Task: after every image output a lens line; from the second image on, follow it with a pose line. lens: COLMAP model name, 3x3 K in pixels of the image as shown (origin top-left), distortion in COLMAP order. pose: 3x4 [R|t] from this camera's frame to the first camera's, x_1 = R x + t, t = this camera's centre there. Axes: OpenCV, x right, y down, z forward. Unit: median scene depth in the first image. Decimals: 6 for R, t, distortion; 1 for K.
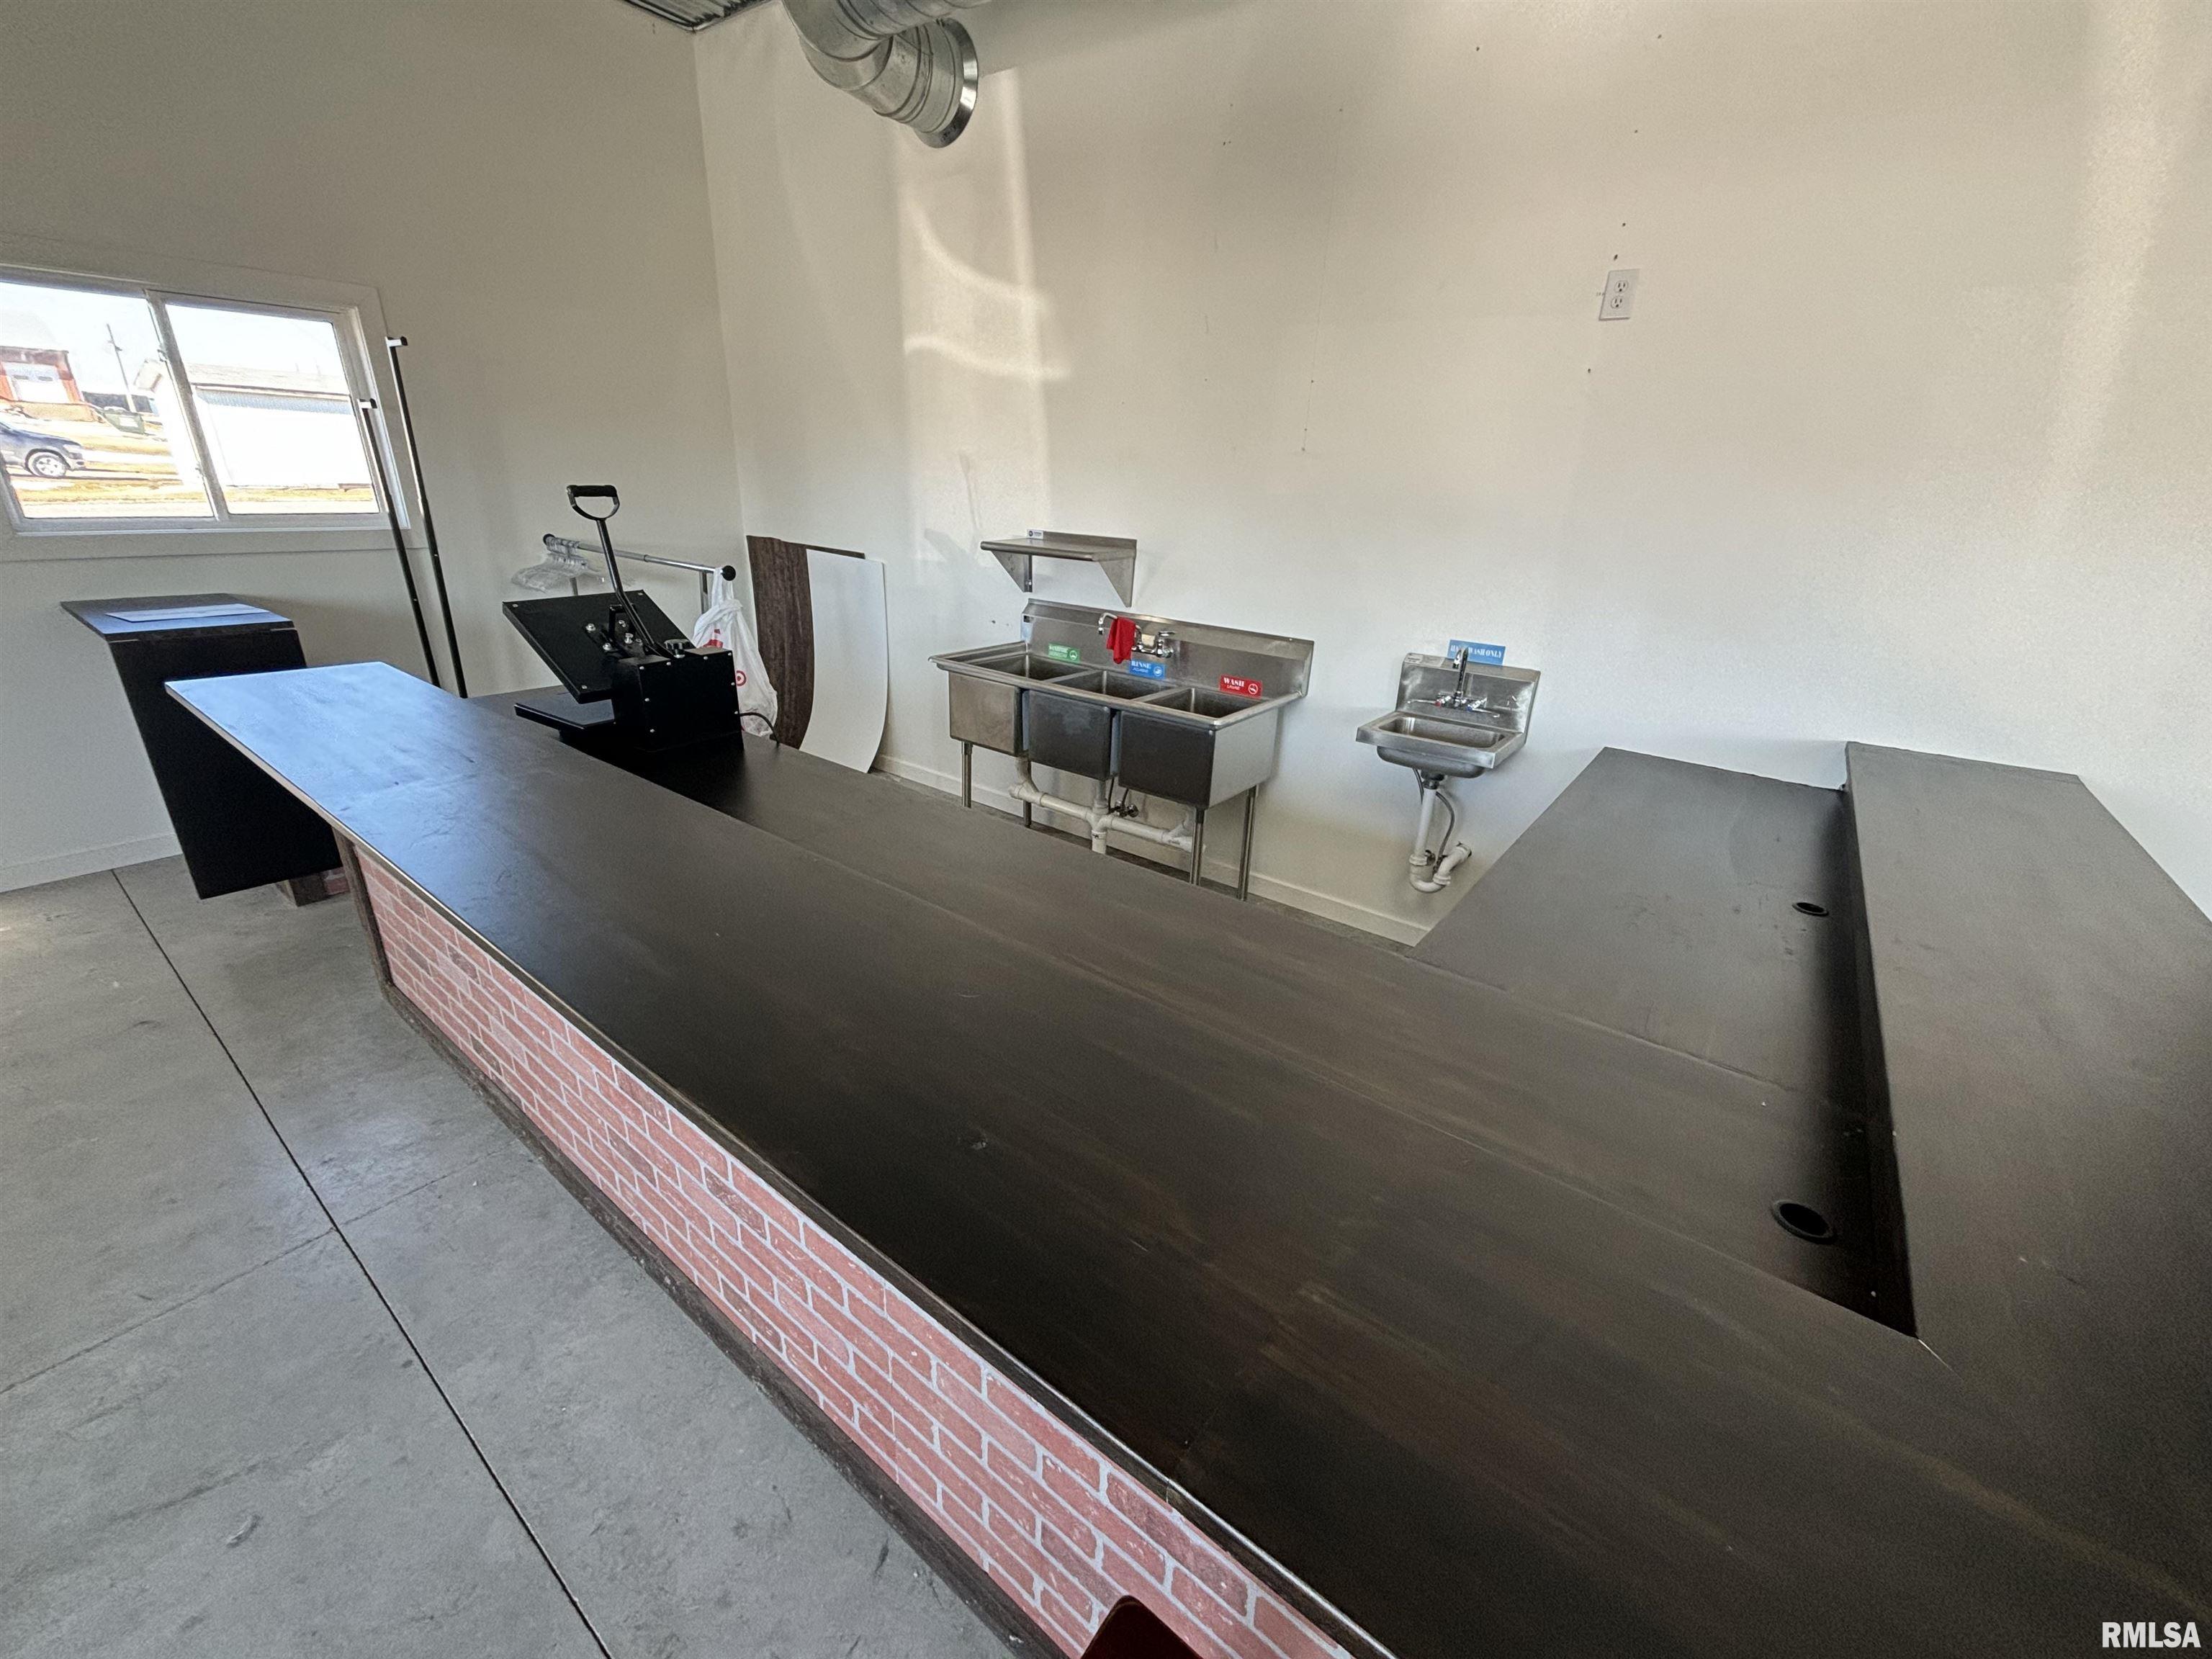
lens RADIAL K [[891.1, 0, 1104.1], [0, 891.1, 827.1], [0, 0, 1]] dist [-0.001052, -0.000295]
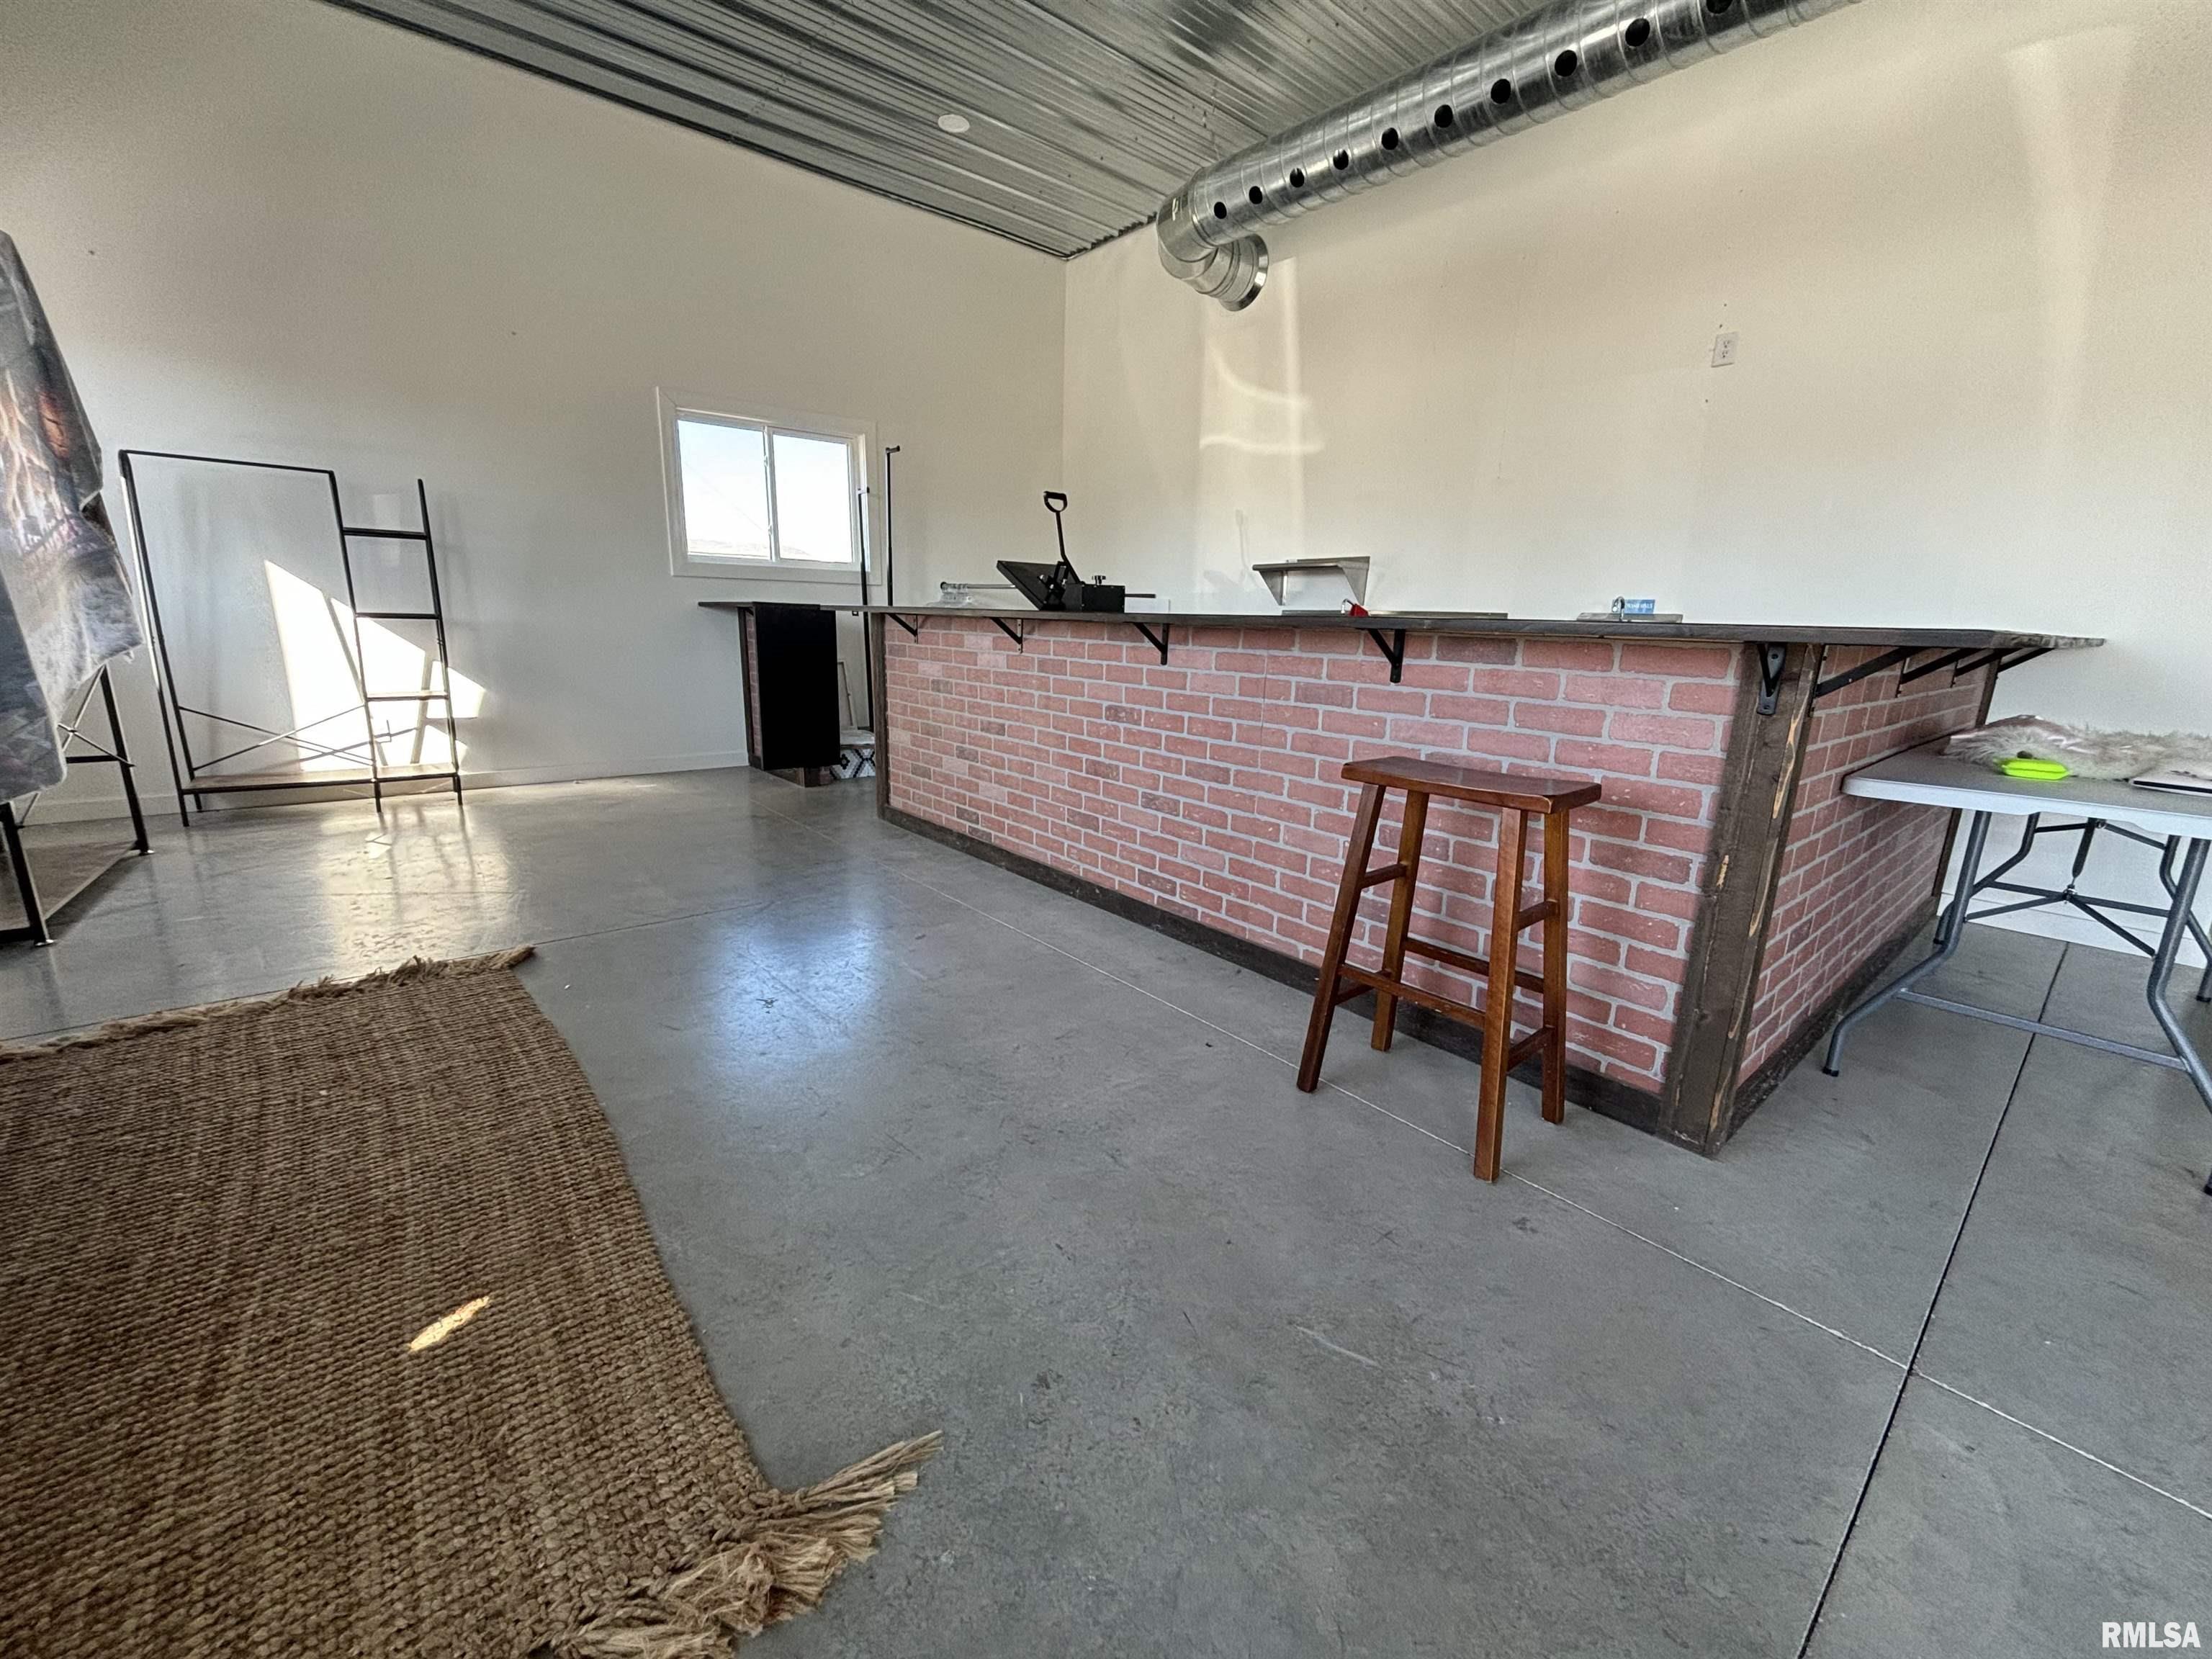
lens RADIAL K [[891.1, 0, 1107.1], [0, 891.1, 825.7], [0, 0, 1]] dist [-0.001052, -0.000295]
pose [[0.976687, 0.031691, -0.212317, -0.054037], [-0.063404, 0.987505, -0.144267, 0.308902], [0.205092, 0.154365, 0.966493, -0.344724]]
